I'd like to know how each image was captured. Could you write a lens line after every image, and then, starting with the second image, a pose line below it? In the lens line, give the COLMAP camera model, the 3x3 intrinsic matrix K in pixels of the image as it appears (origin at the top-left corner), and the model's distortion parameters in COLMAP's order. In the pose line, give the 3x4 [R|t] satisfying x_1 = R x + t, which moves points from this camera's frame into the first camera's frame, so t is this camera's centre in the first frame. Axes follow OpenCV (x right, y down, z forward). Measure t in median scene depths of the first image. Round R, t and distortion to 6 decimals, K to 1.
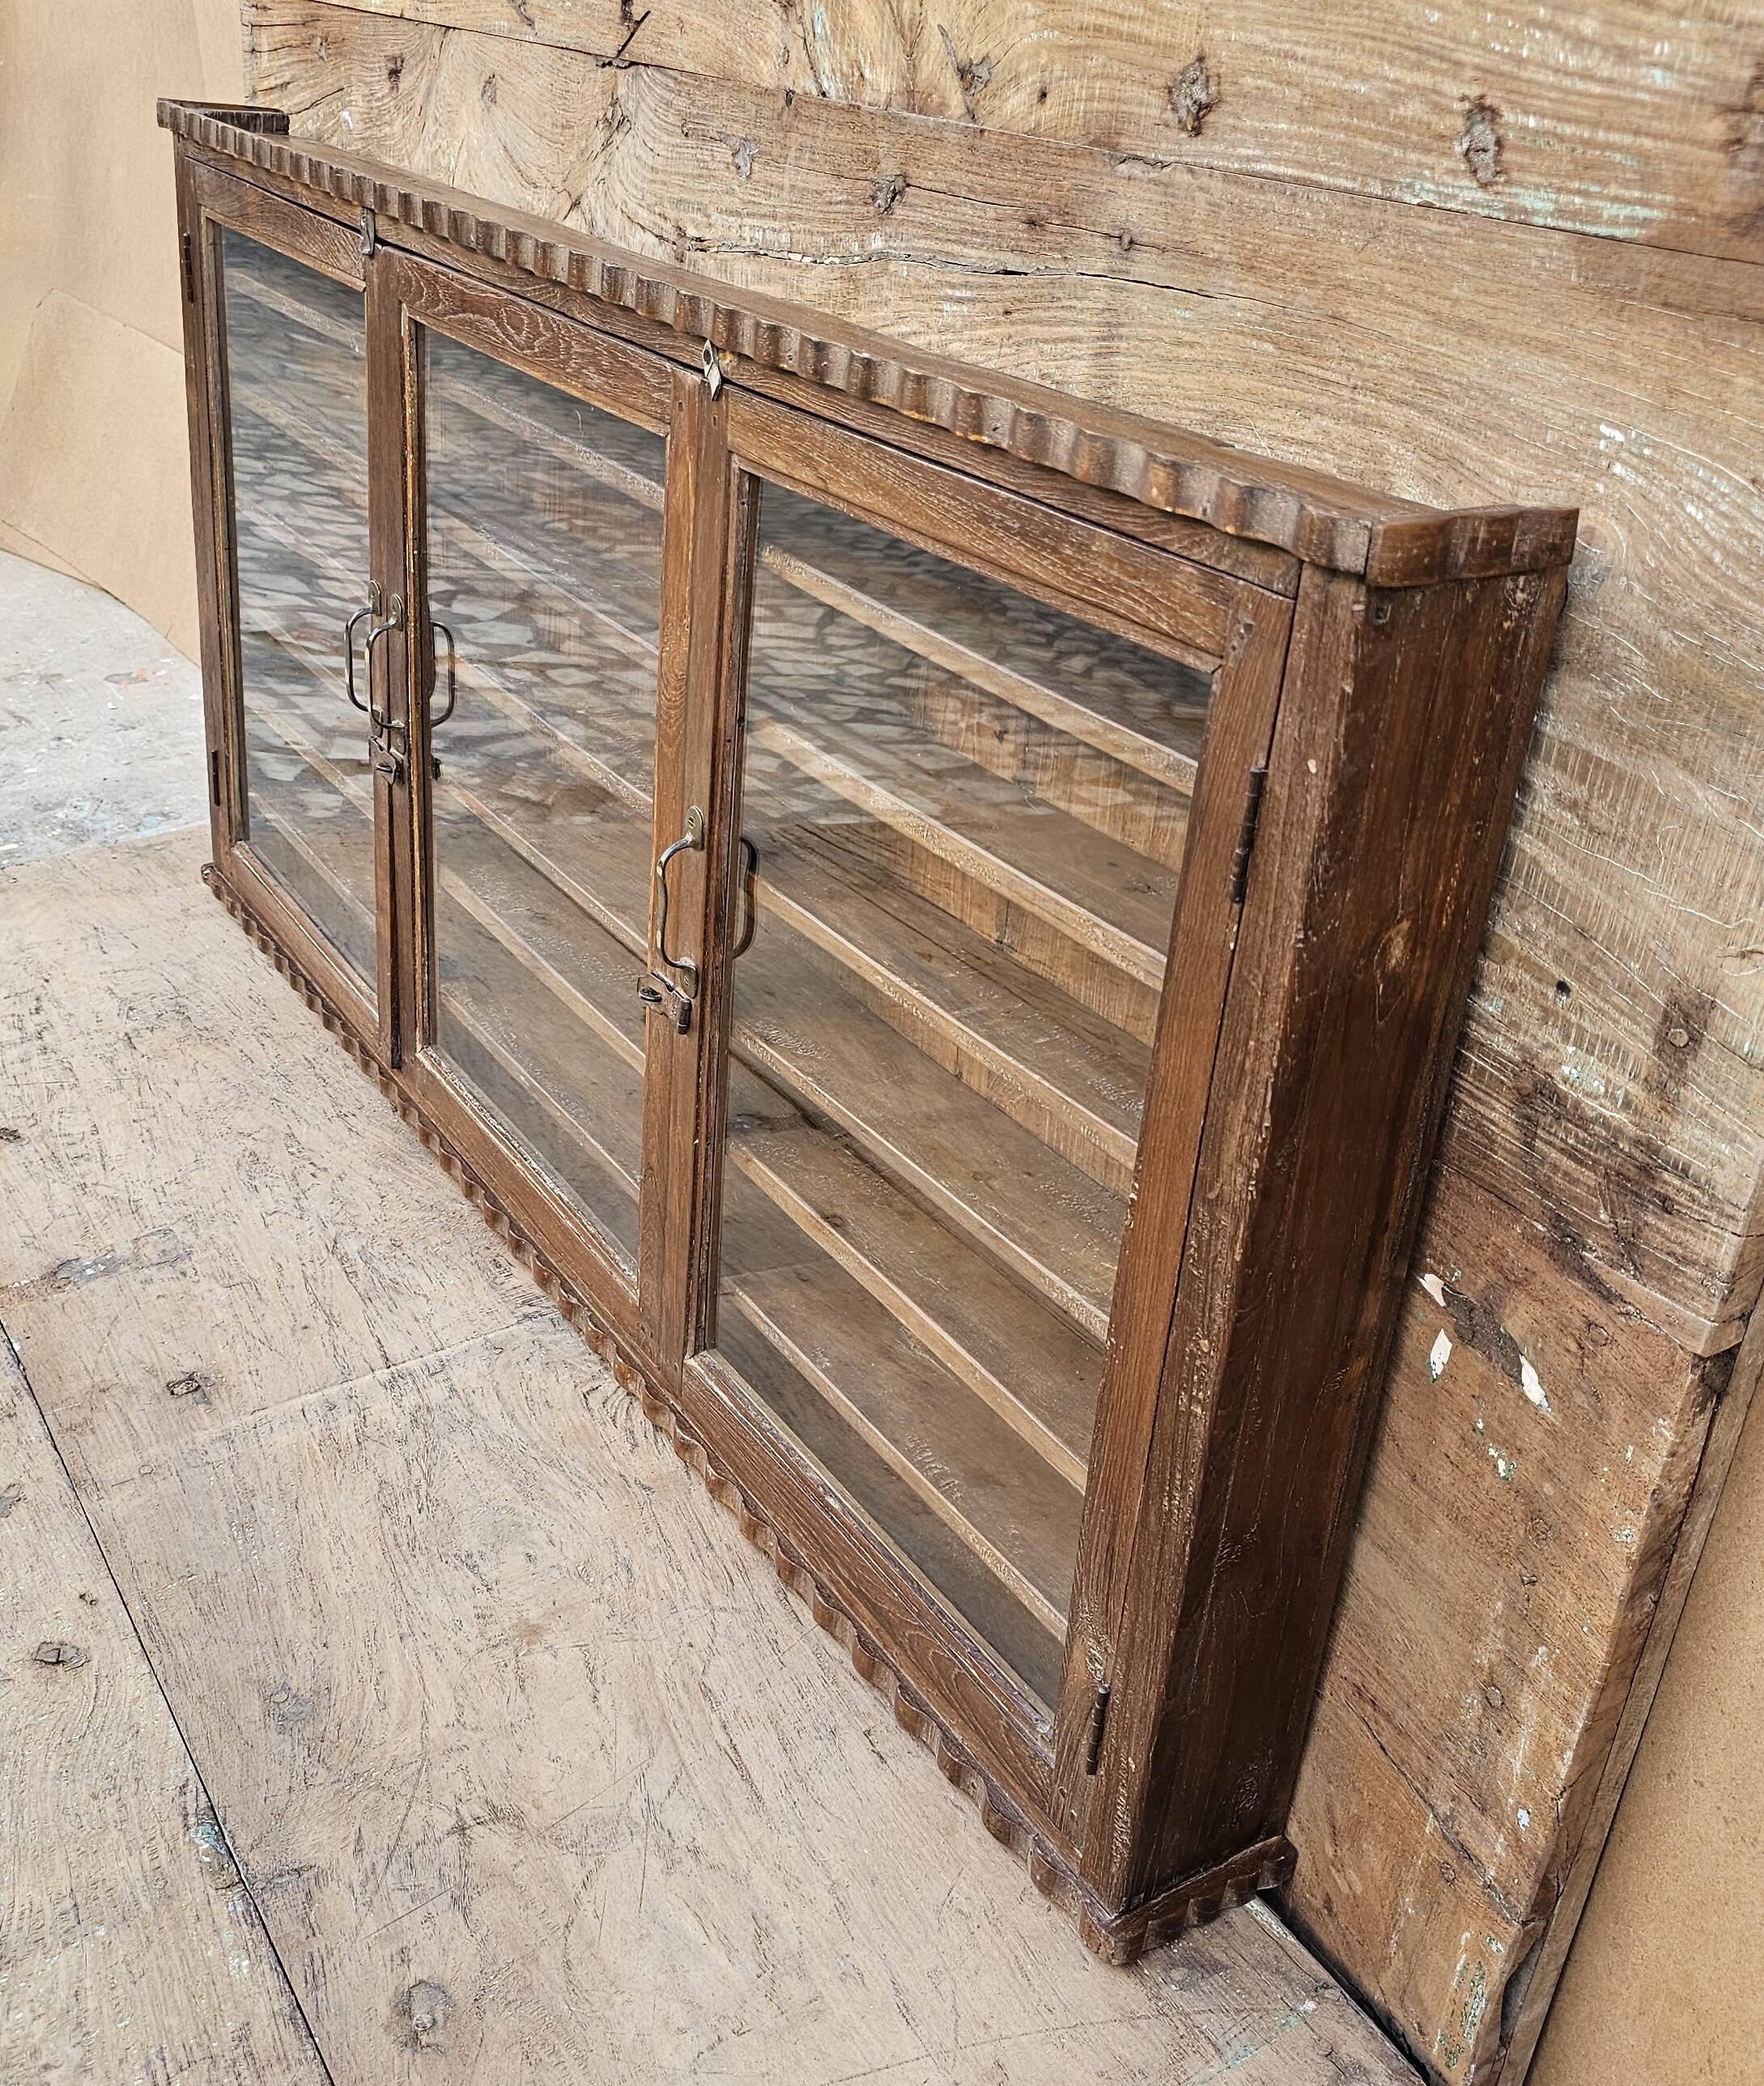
lens RADIAL K [[2183.5, 0, 885.7], [0, 2183.5, 1076.3], [0, 0, 1]] dist [0.014070, 0.000000]
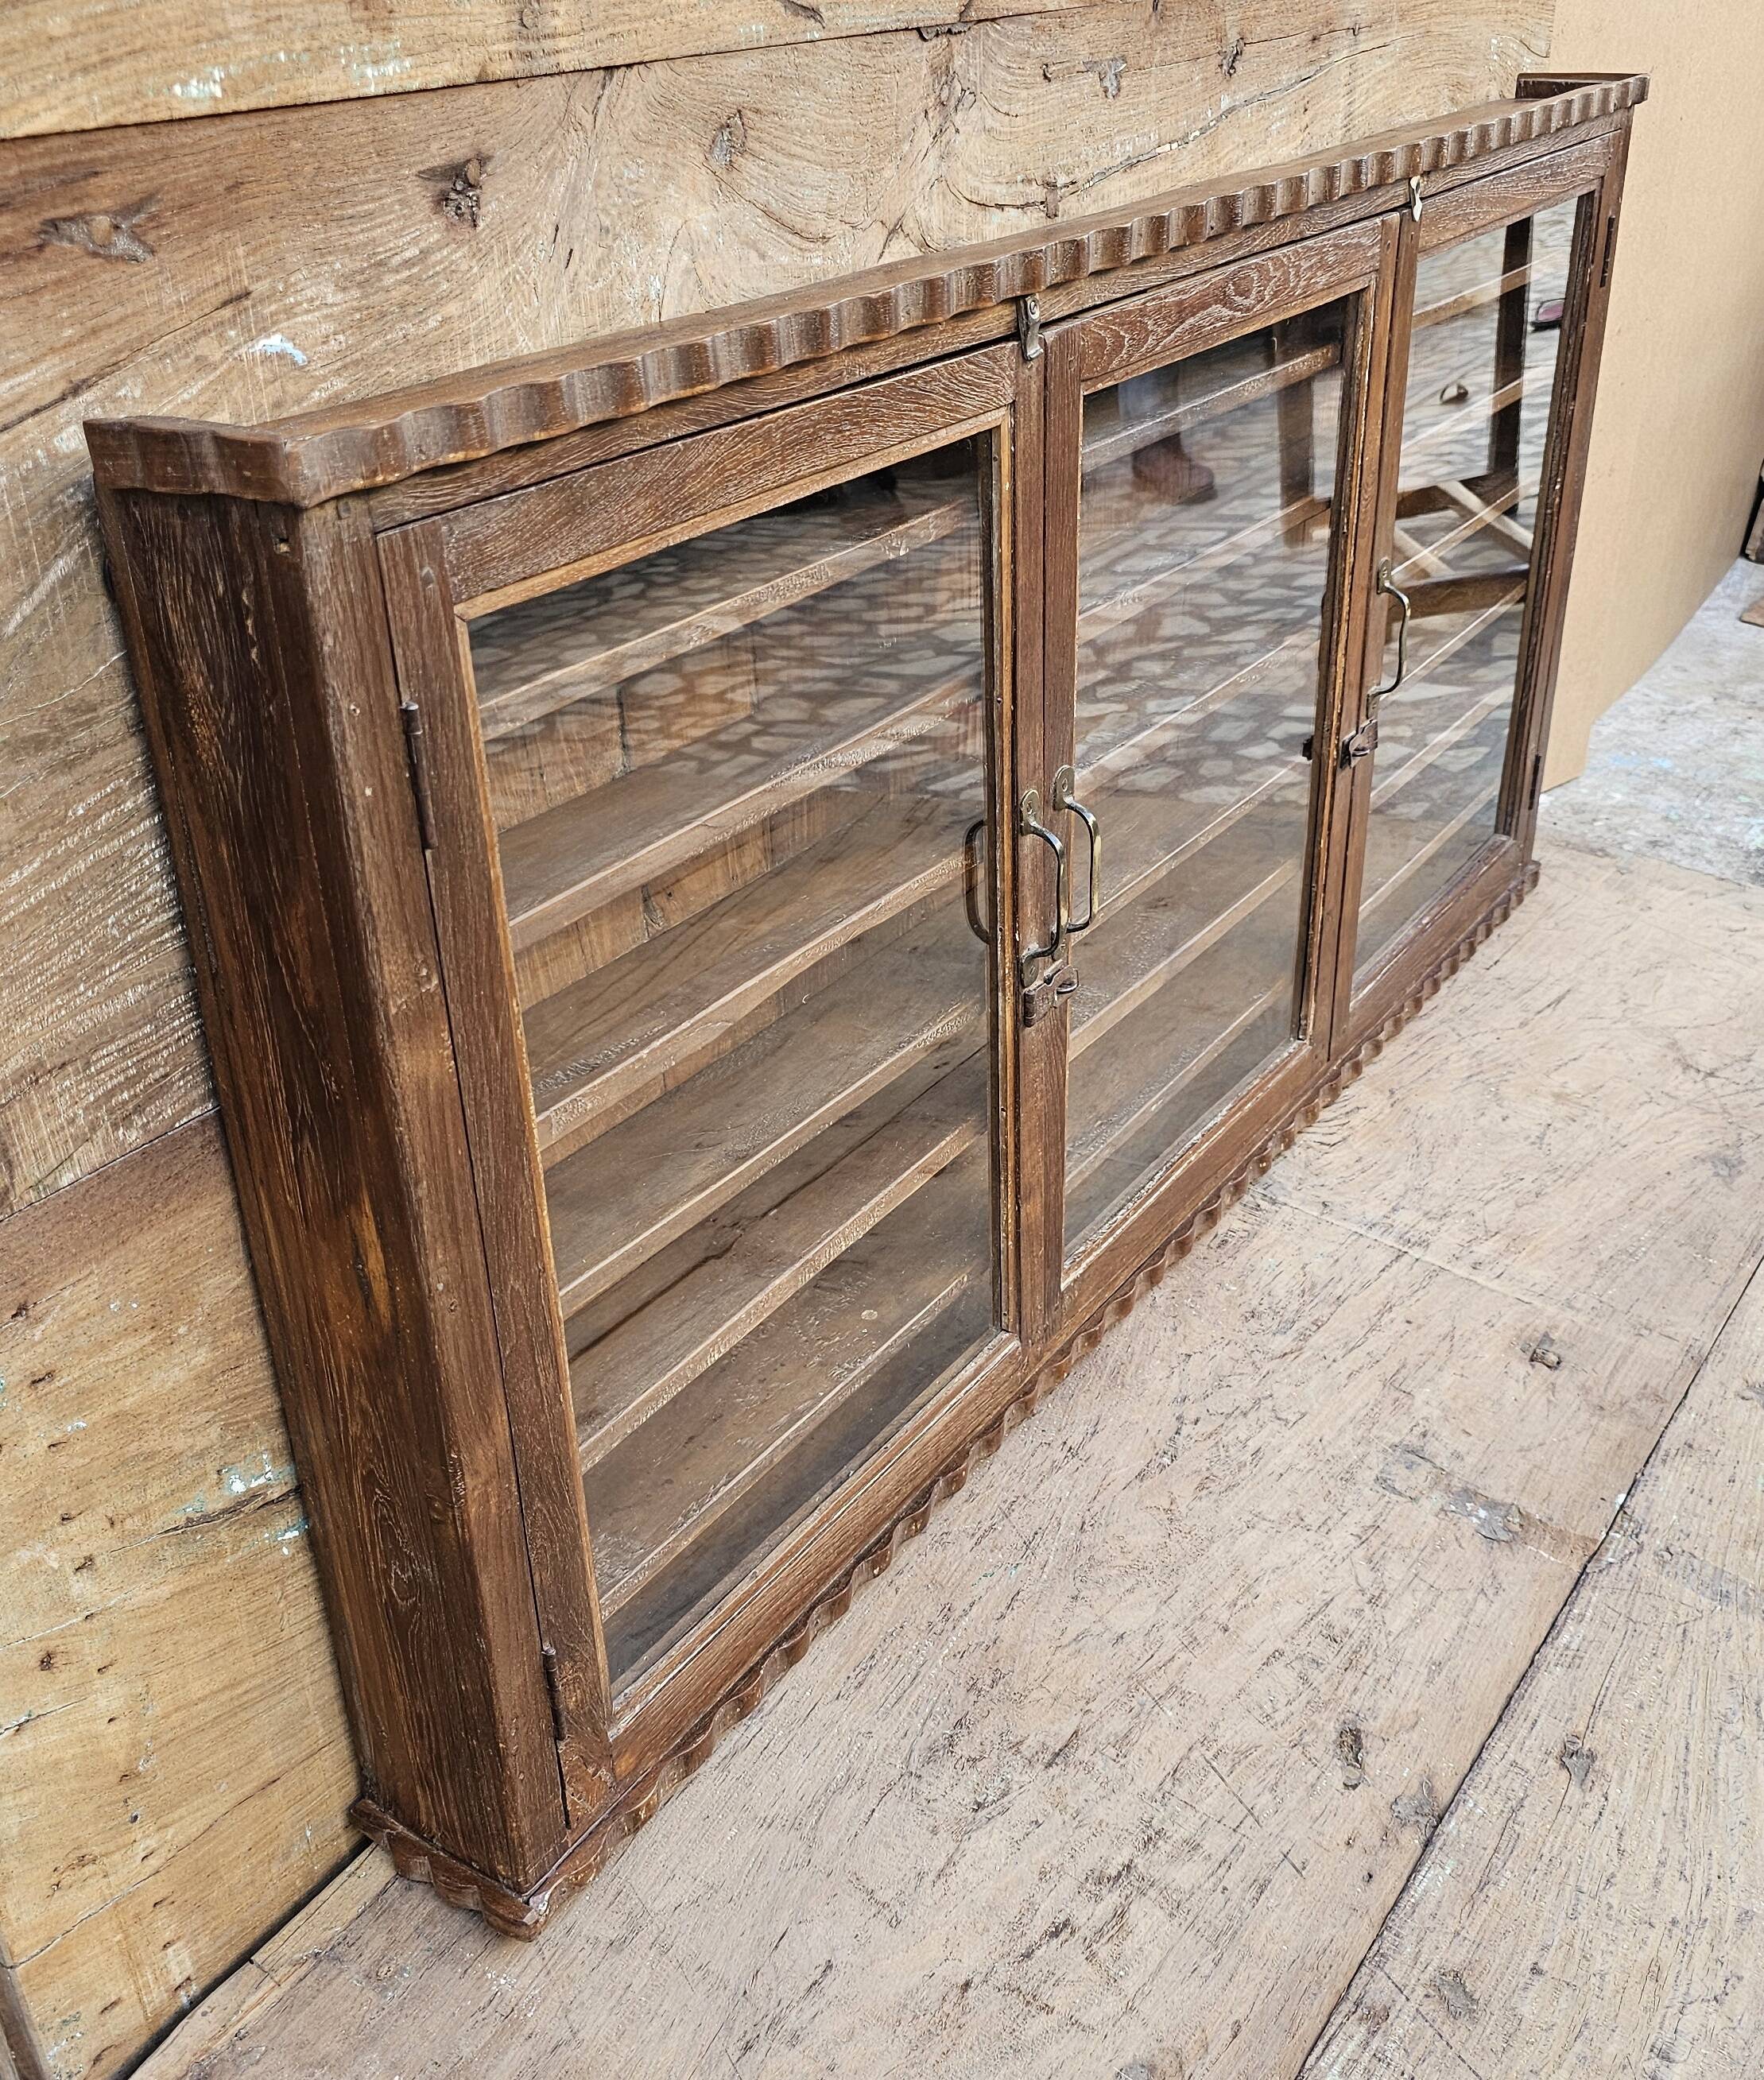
lens RADIAL K [[2177.3, 0, 837.8], [0, 2177.3, 1125.6], [0, 0, 1]] dist [0.014070, 0.000000]
pose [[-0.407764, -0.510100, 0.757315, -1.183395], [0.414016, 0.635950, 0.651274, -0.949521], [-0.813830, 0.579107, -0.048128, 1.654914]]
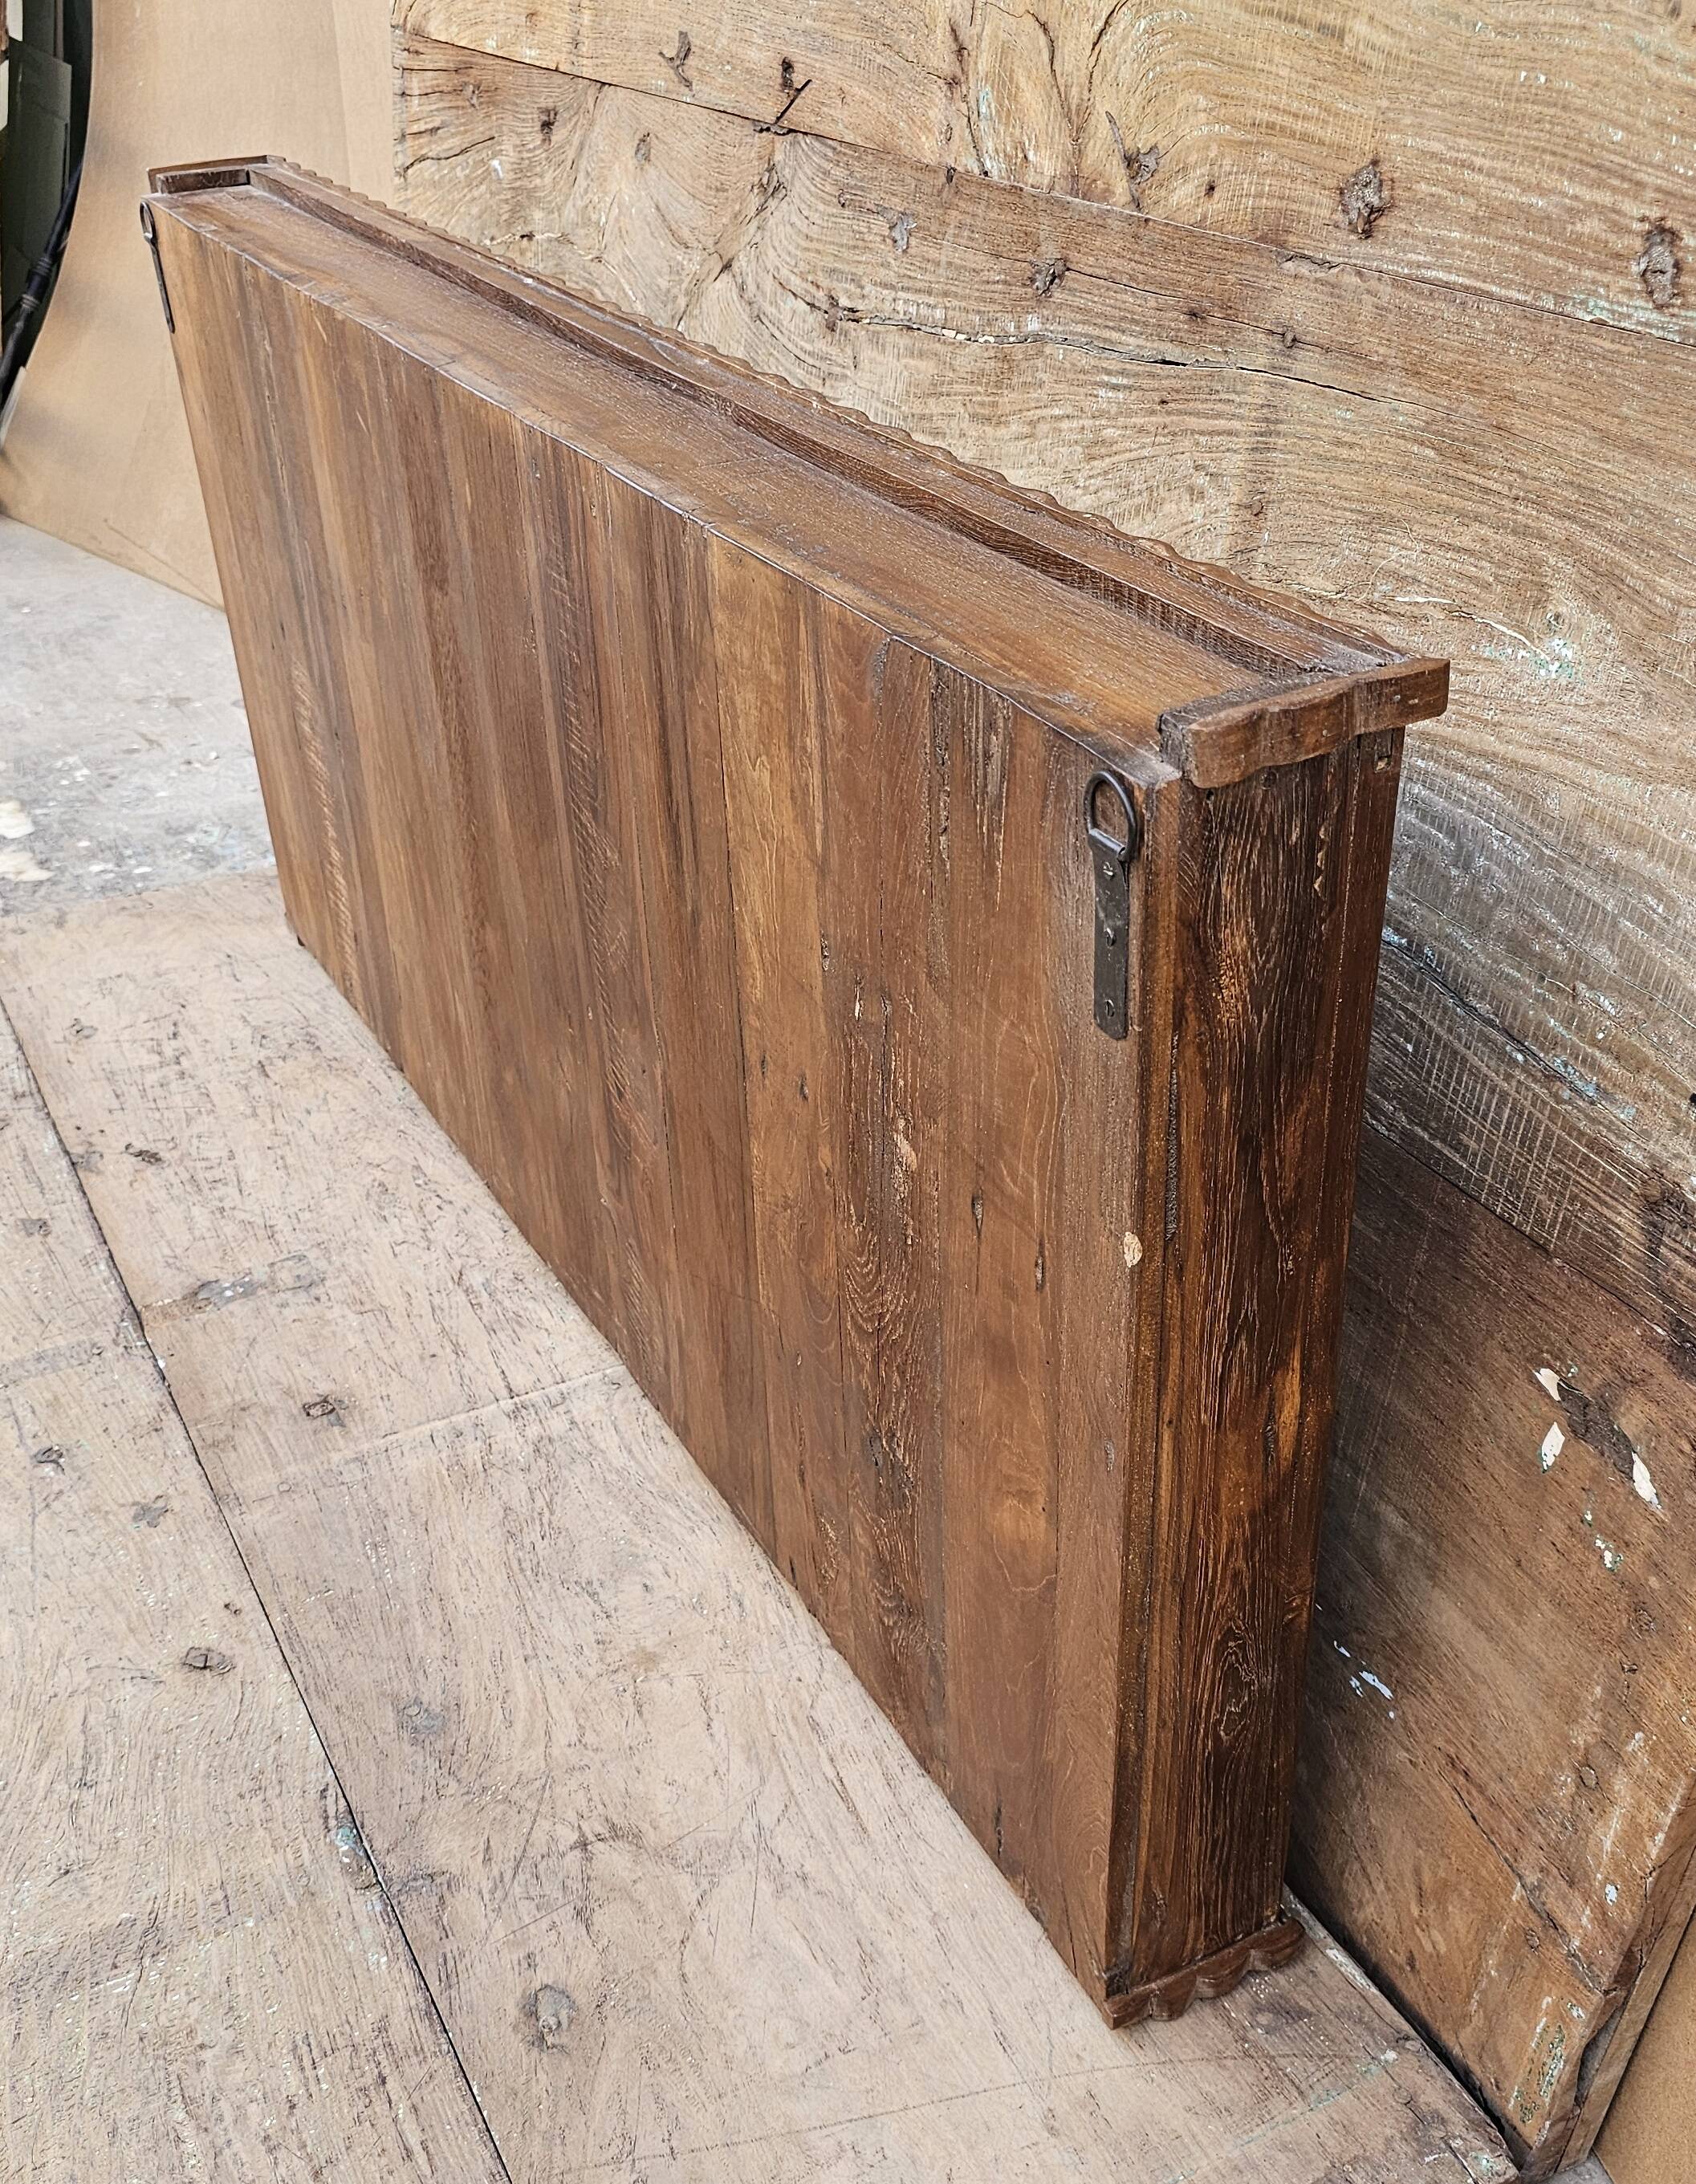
lens RADIAL K [[2166.7, 0, 852.6], [0, 2166.7, 1189.3], [0, 0, 1]] dist [0.009787, 0.000000]
pose [[0.998248, 0.036968, -0.046204, -0.028088], [-0.034944, 0.998426, 0.043863, -0.023242], [0.047753, -0.042171, 0.997969, -0.026877]]
